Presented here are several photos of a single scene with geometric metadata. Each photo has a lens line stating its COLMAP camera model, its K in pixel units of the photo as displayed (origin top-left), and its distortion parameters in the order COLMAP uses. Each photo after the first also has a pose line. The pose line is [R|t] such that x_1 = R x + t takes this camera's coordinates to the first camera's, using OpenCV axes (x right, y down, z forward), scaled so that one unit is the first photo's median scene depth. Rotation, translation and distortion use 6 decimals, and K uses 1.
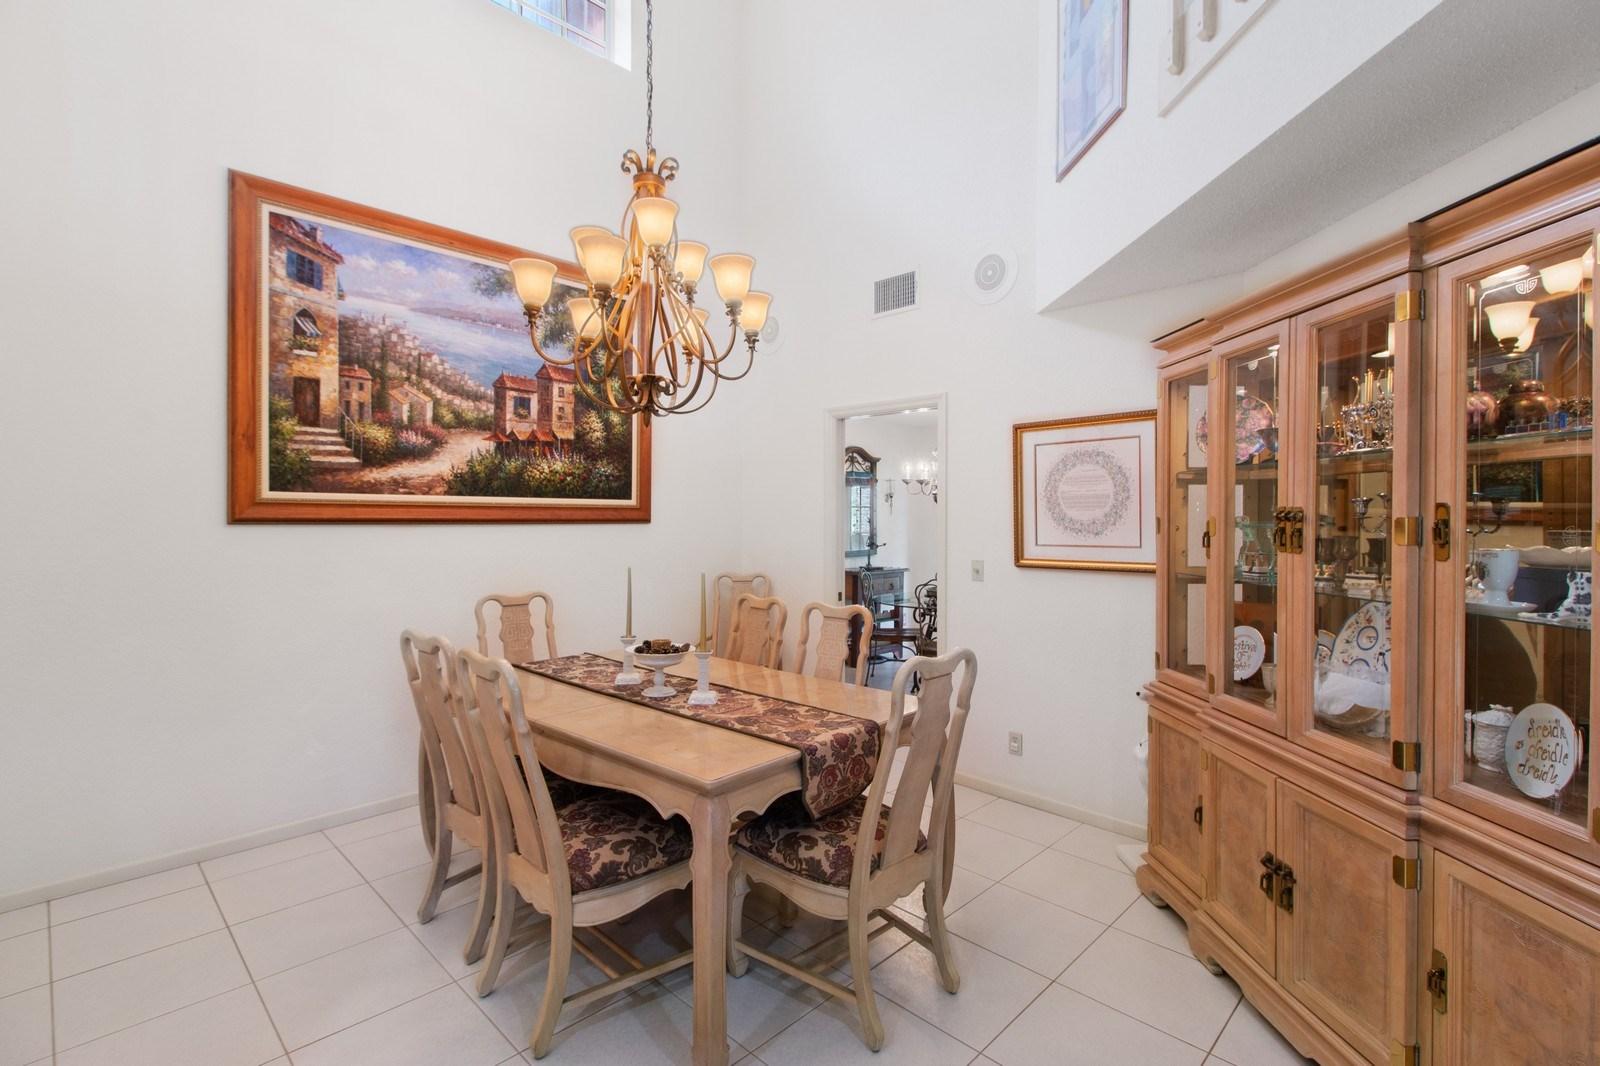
lens RADIAL K [[743.6, 0, 795.8], [0, 743.6, 530.4], [0, 0, 1]] dist [0.014990, -0.004021]
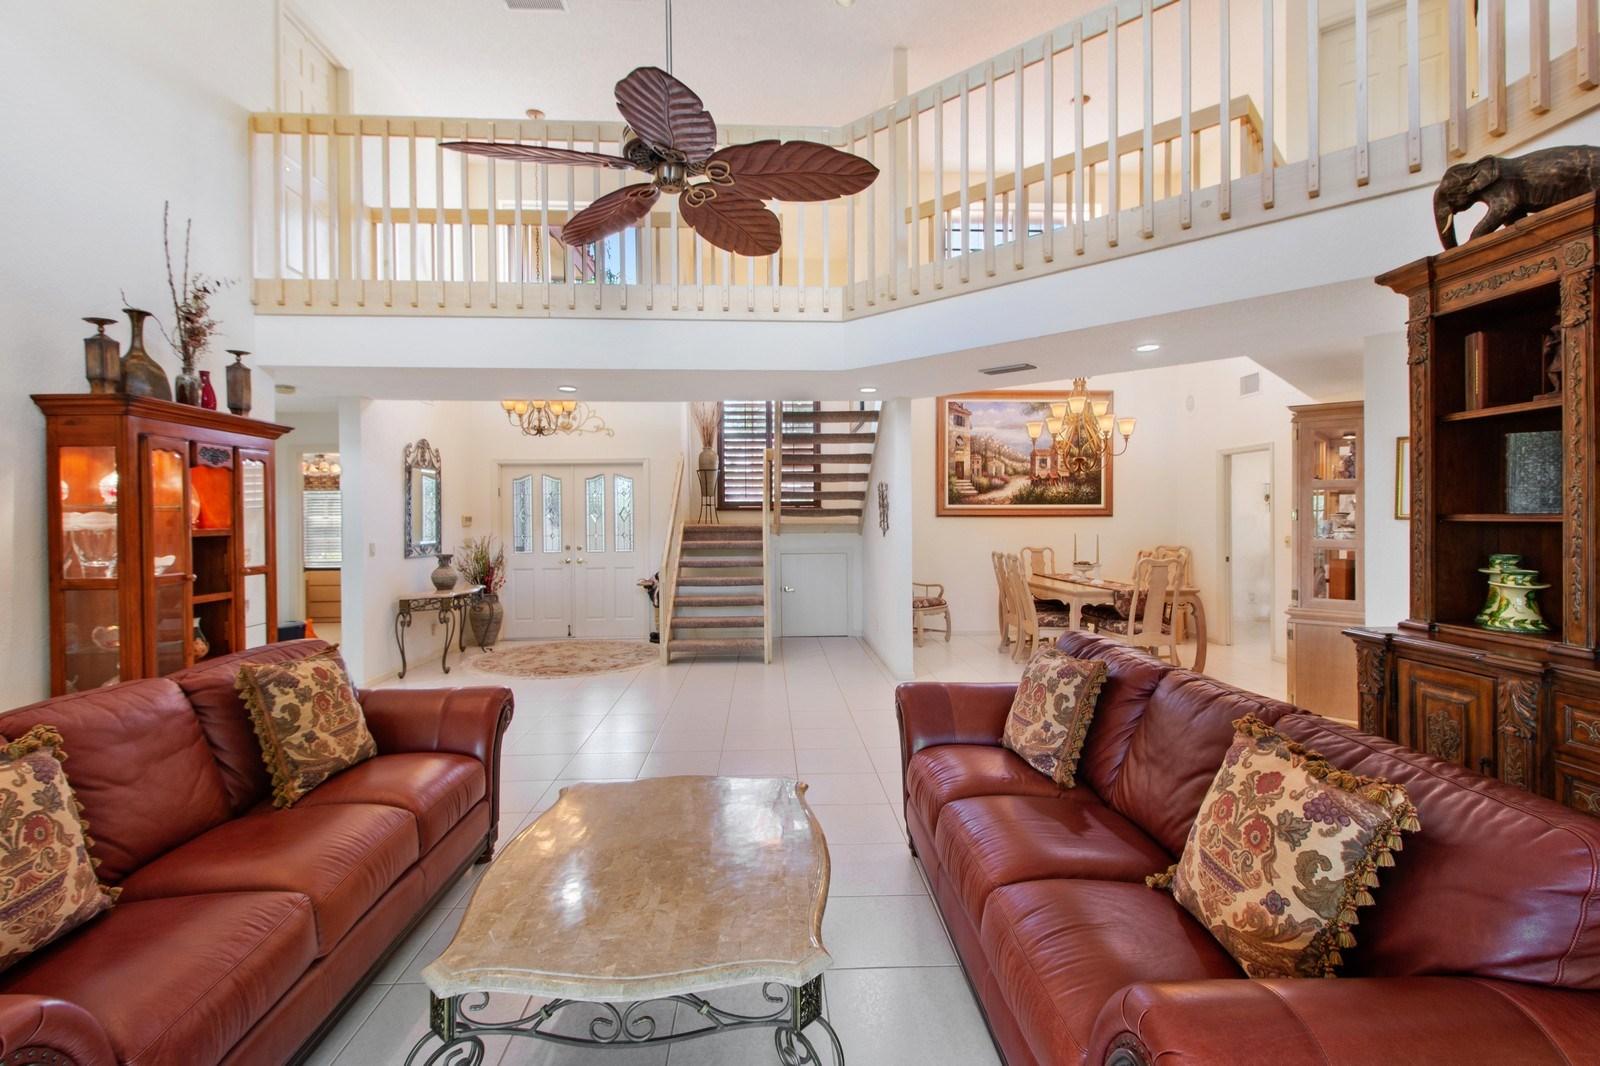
lens RADIAL K [[743.6, 0, 805.8], [0, 743.6, 501.9], [0, 0, 1]] dist [0.014990, -0.004021]
pose [[0.738802, -0.019652, -0.673636, 0.701096], [-0.006624, 0.999315, -0.036418, 0.036774], [0.673890, 0.031368, 0.738166, -1.282577]]
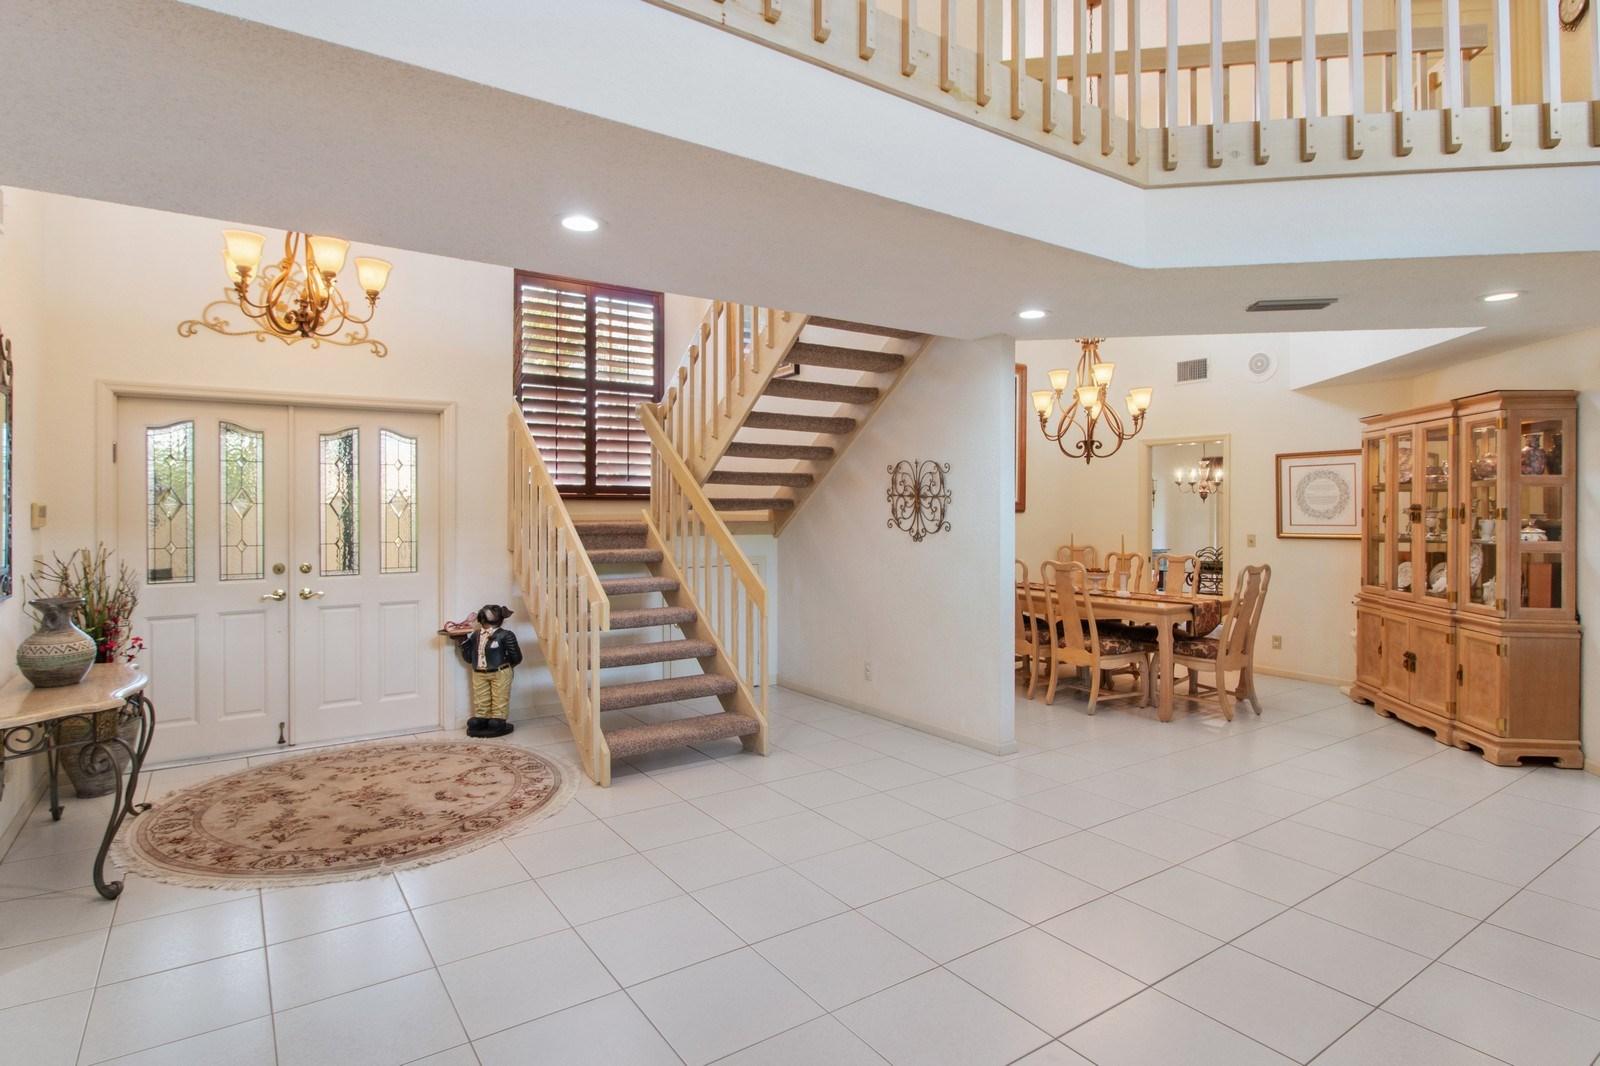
lens RADIAL K [[838.0, 0, 798.0], [0, 838.0, 519.5], [0, 0, 1]] dist [0.004020, -0.005783]
pose [[0.982286, 0.002030, -0.187379, -0.465200], [-0.003498, 0.999966, -0.007505, 0.027501], [0.187357, 0.008027, 0.982259, -1.201716]]
